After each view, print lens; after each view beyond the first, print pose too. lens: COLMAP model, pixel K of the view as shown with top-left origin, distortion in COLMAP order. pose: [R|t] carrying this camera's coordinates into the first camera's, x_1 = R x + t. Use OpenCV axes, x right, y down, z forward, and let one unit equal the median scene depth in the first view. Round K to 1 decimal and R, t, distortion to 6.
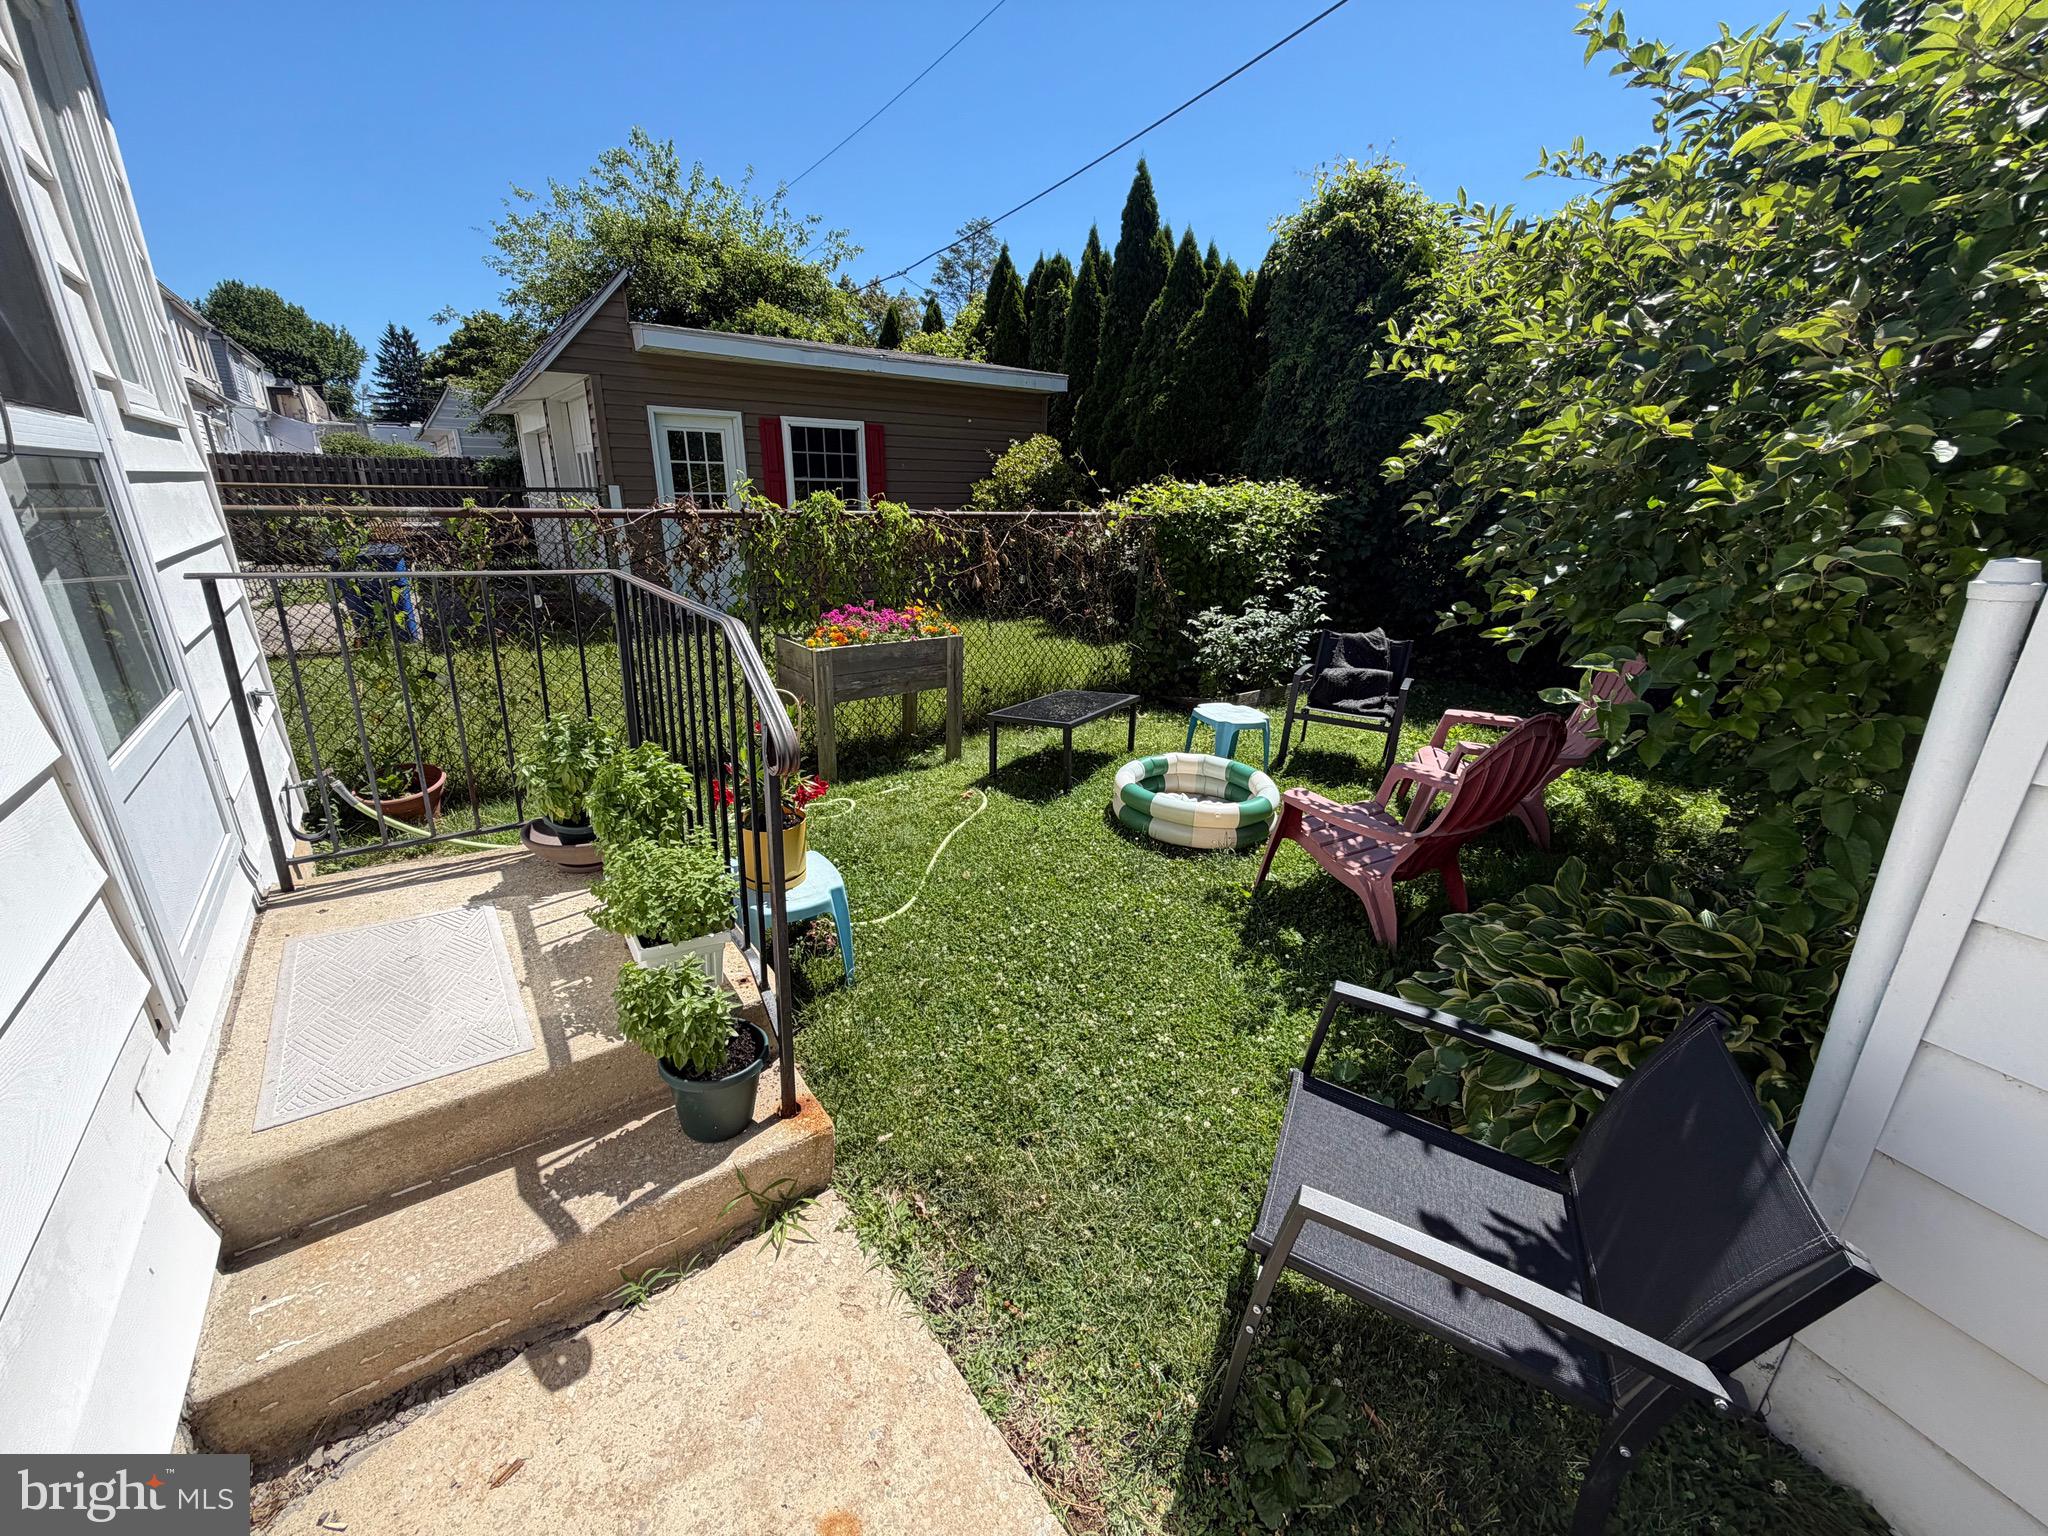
lens RADIAL K [[812.3, 0, 1015.3], [0, 812.3, 769.9], [0, 0, 1]] dist [-0.002304, 0.000595]
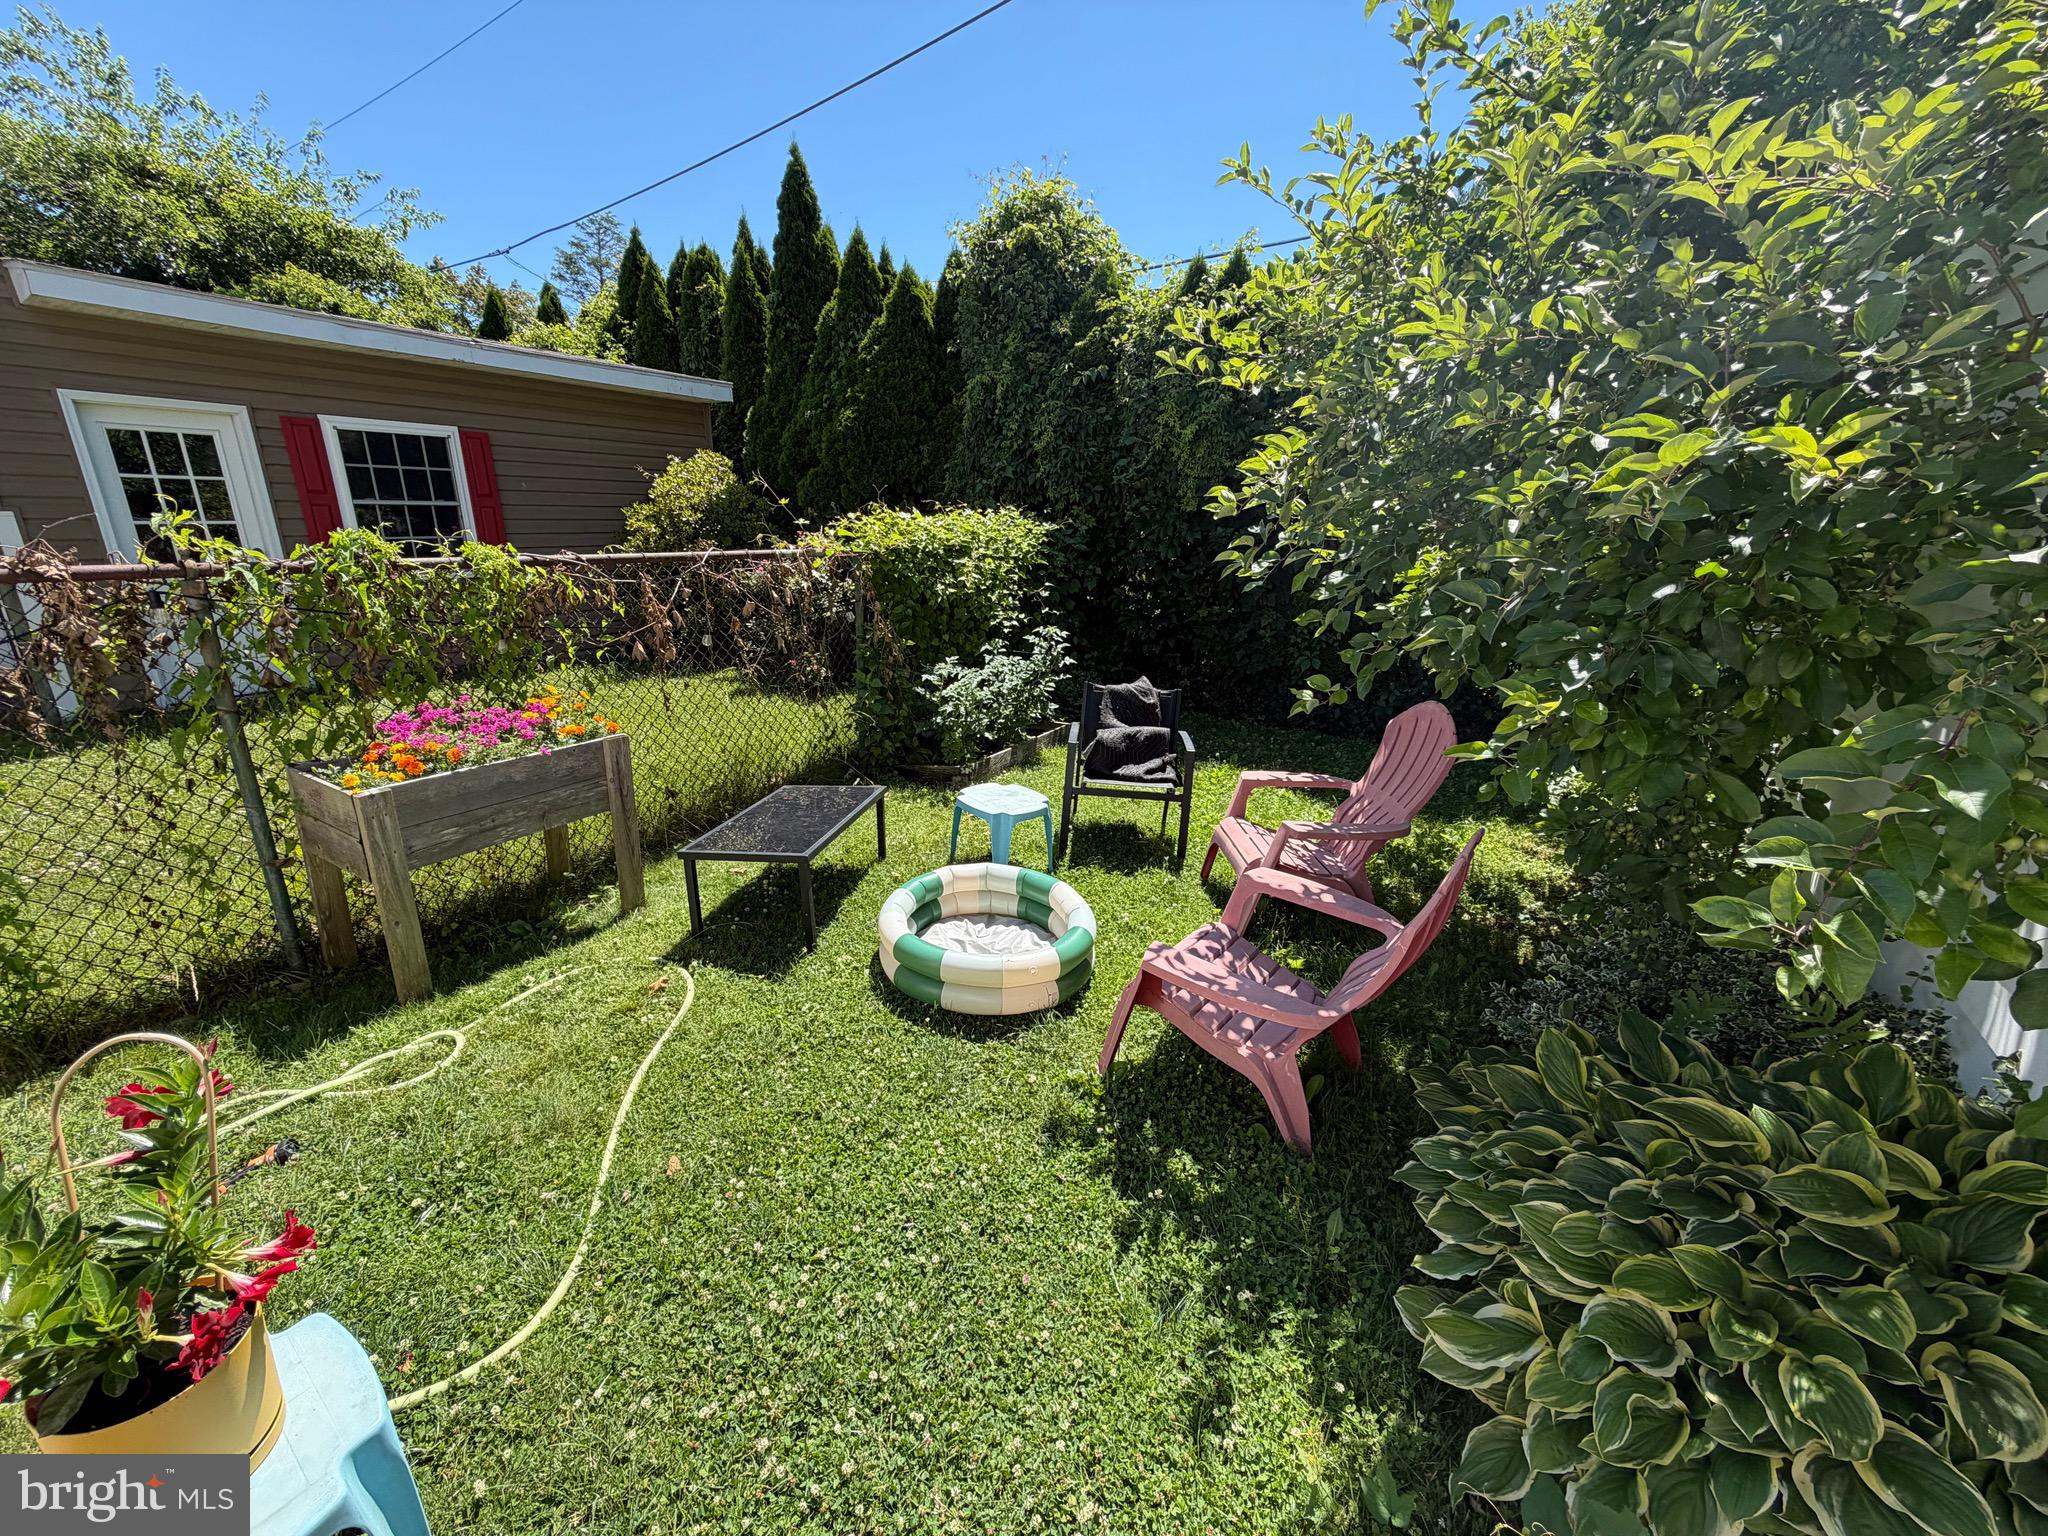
lens RADIAL K [[812.3, 0, 1018.9], [0, 812.3, 768.1], [0, 0, 1]] dist [-0.002304, 0.000595]
pose [[0.929369, -0.110000, 0.352382, -0.000804], [0.118505, 0.992950, -0.002584, -0.074493], [-0.349613, 0.044160, 0.935853, 0.184628]]
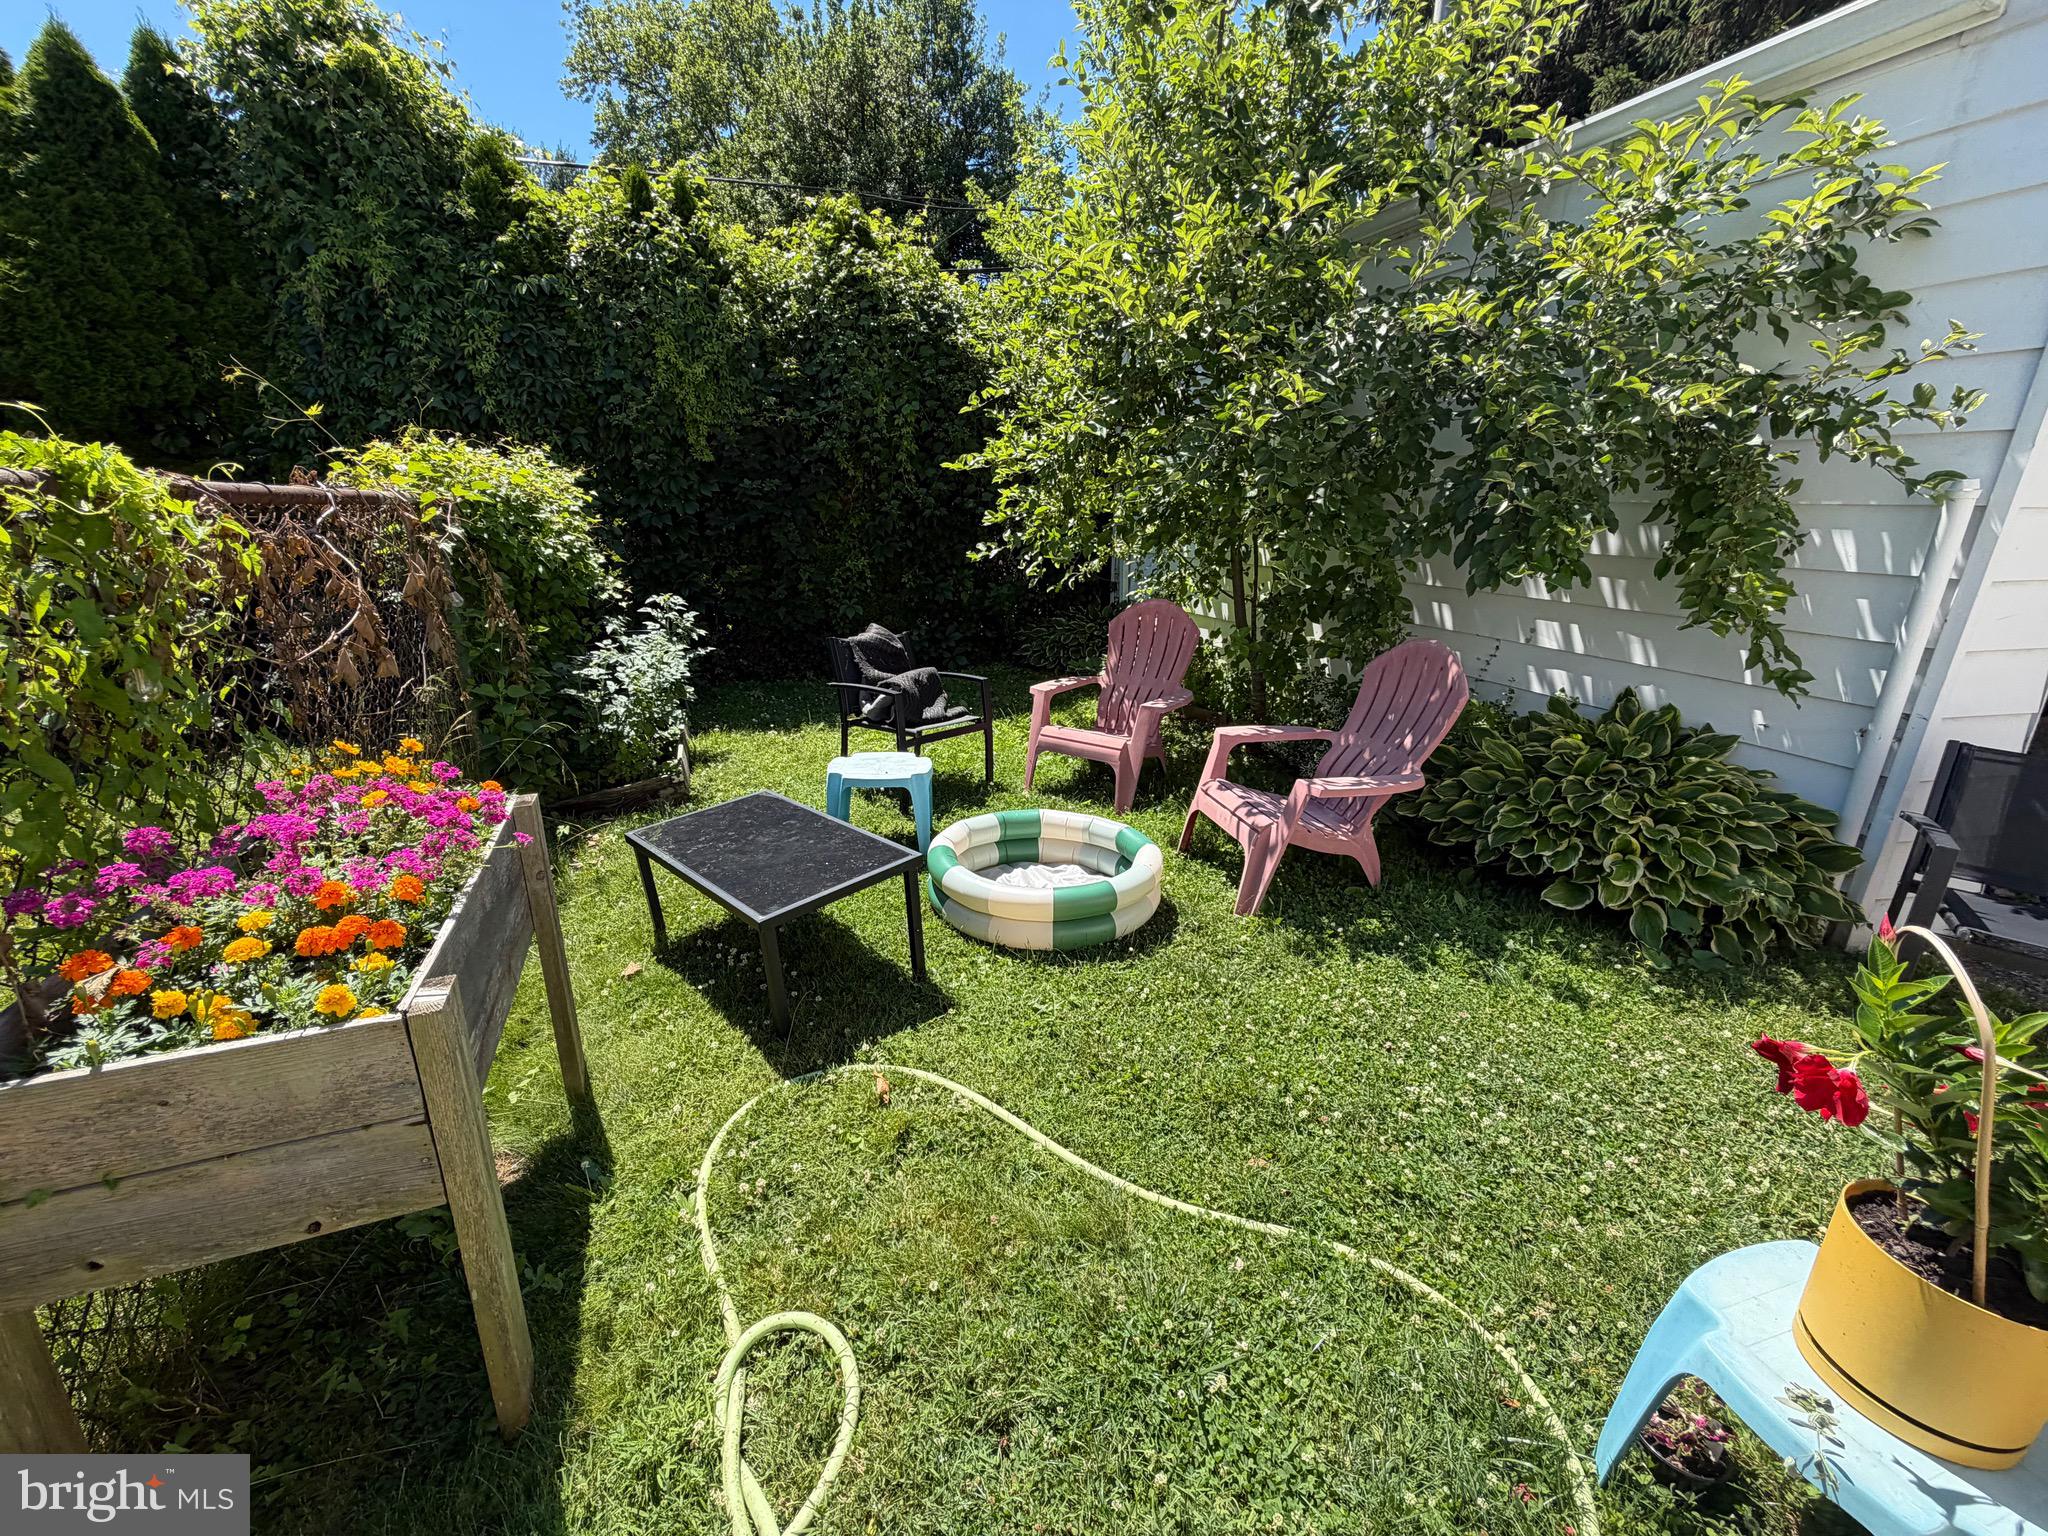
lens RADIAL K [[812.3, 0, 1022.7], [0, 812.3, 766.9], [0, 0, 1]] dist [-0.002304, 0.000595]
pose [[0.255649, -0.312999, 0.914699, -0.281143], [0.310903, 0.922498, 0.228774, -0.151313], [-0.915414, 0.225897, 0.333148, 0.498873]]
